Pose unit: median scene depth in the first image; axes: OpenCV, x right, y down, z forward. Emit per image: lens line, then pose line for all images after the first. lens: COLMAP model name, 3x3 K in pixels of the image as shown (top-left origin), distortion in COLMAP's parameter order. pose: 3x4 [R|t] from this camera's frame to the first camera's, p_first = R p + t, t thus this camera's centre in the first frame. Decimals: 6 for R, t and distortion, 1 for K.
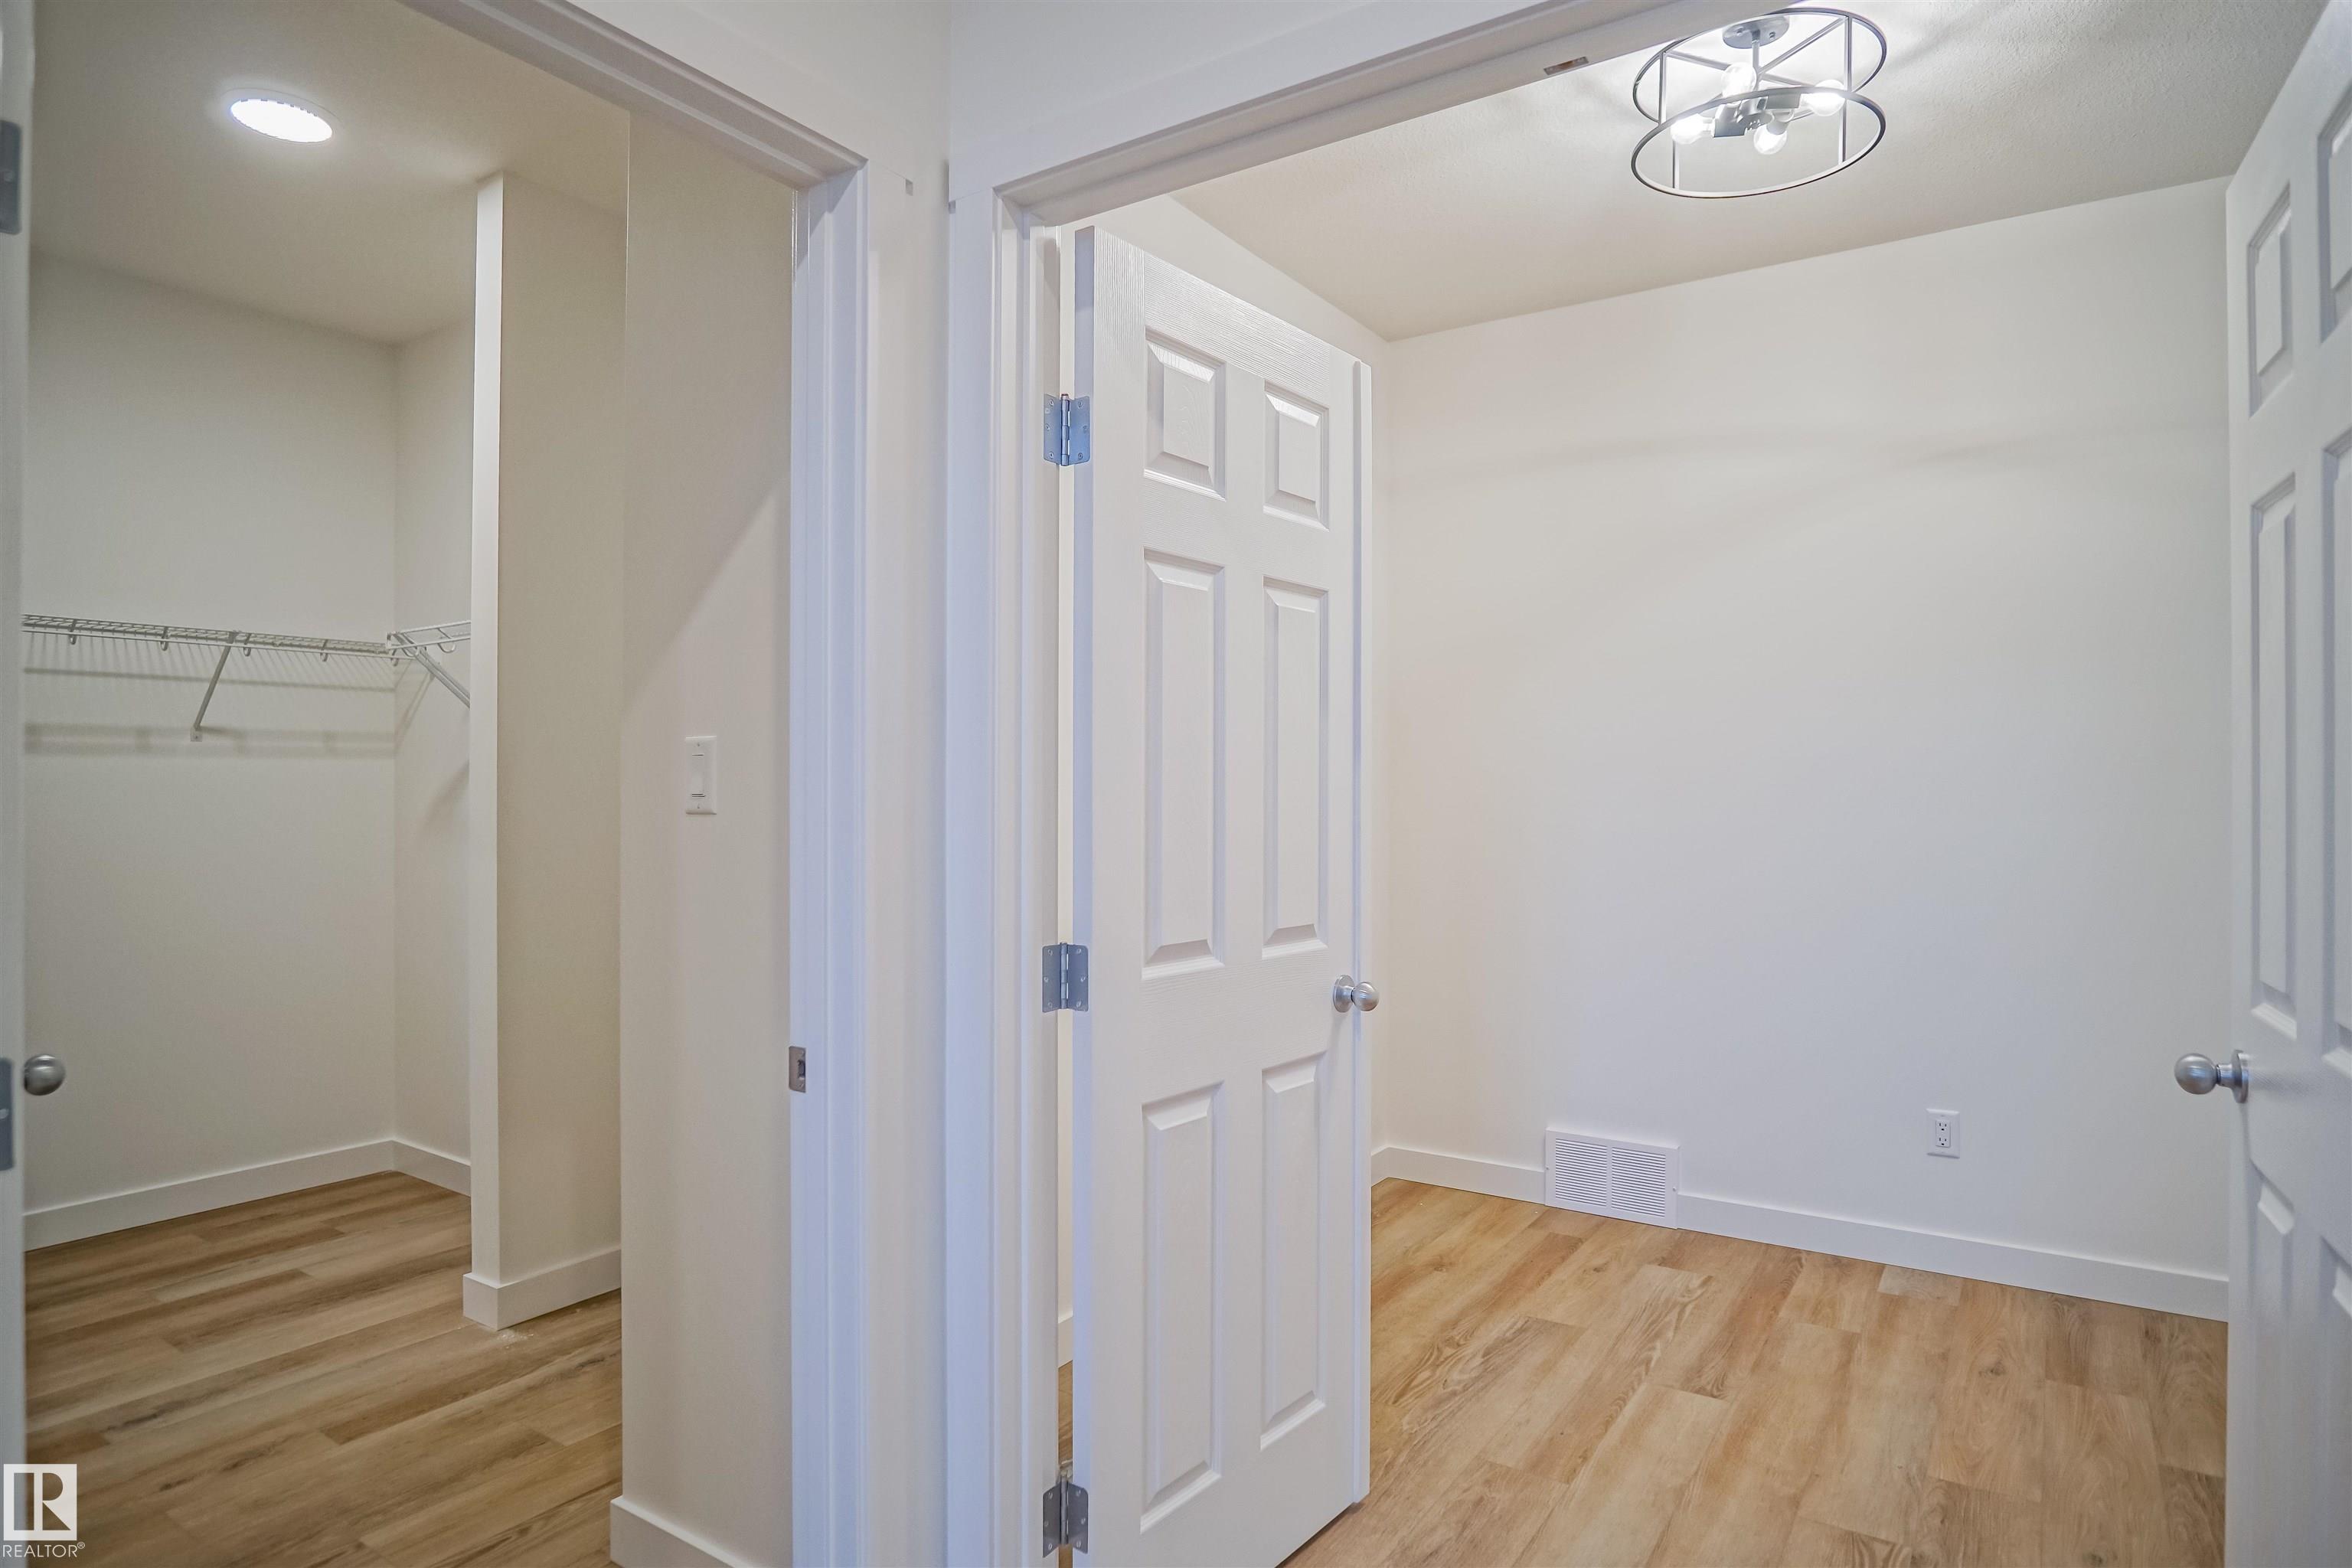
lens RADIAL K [[1292.2, 0, 1181.2], [0, 1292.2, 788.7], [0, 0, 1]] dist [-0.034225, 0.007244]
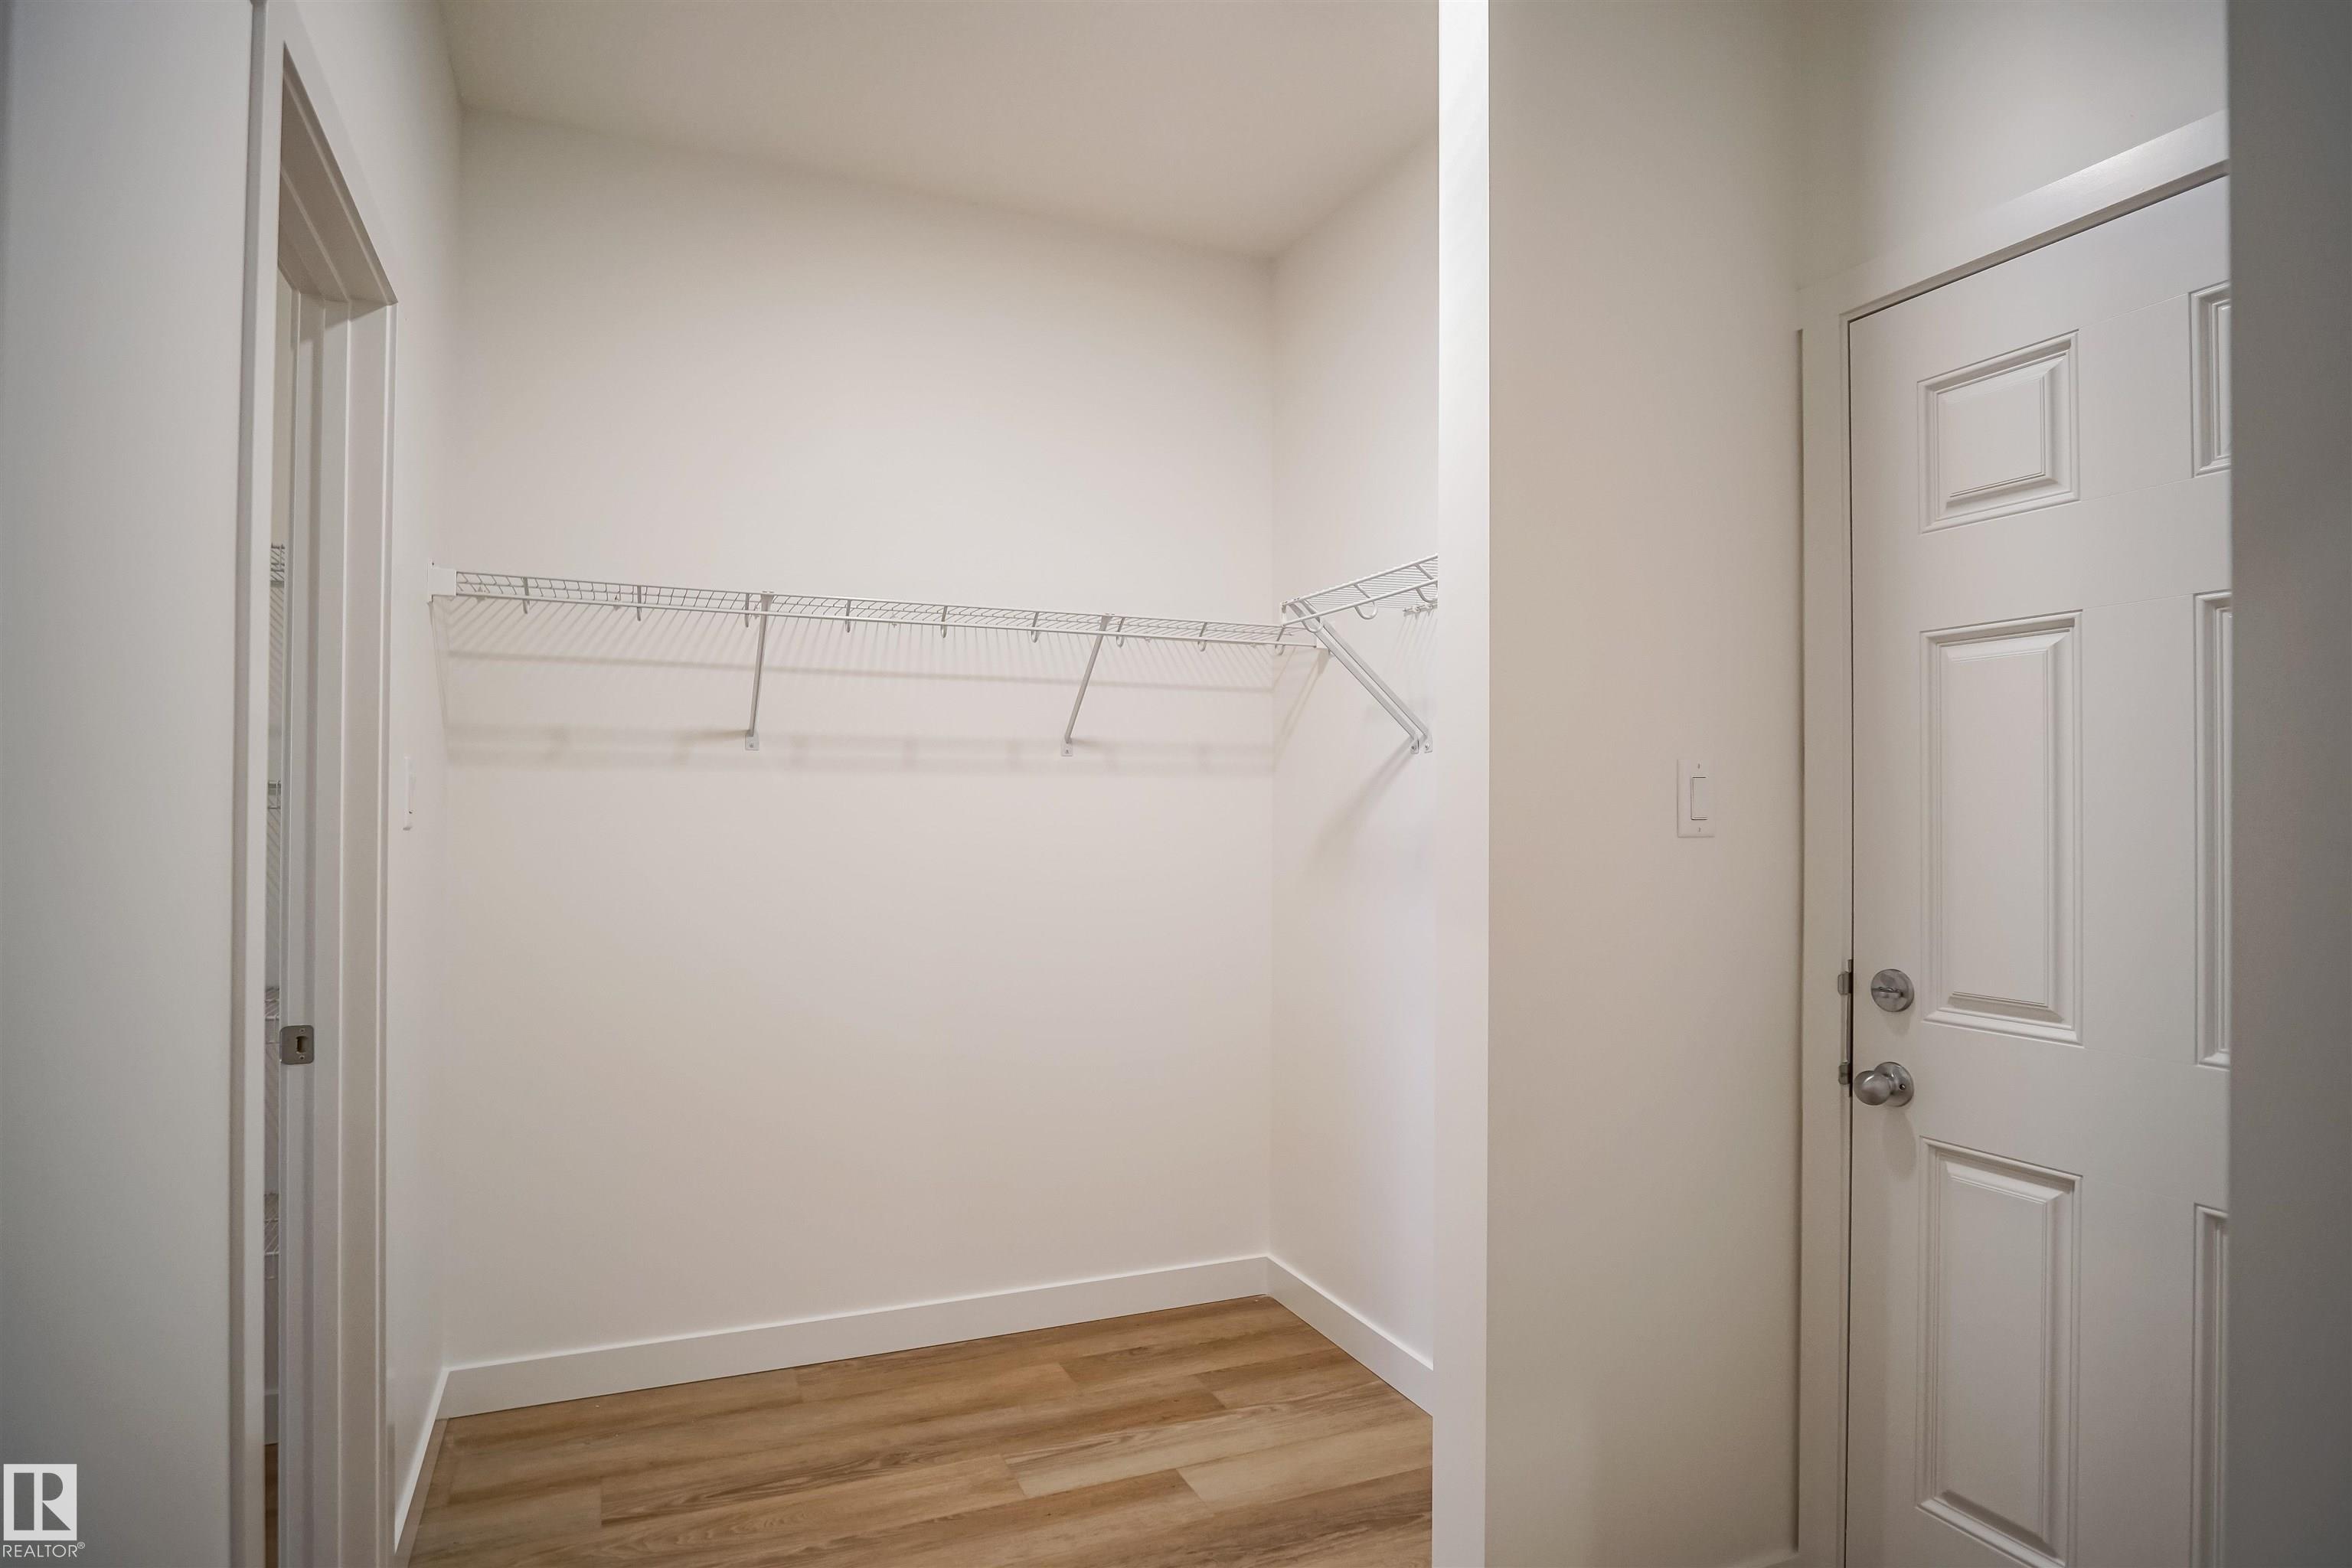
lens RADIAL K [[1292.2, 0, 1181.2], [0, 1292.2, 788.7], [0, 0, 1]] dist [-0.034225, 0.007244]
pose [[0.843604, -0.009665, -0.536879, -0.264685], [-0.000265, 0.999830, -0.018416, -0.001106], [0.536966, 0.015679, 0.843458, 0.334075]]
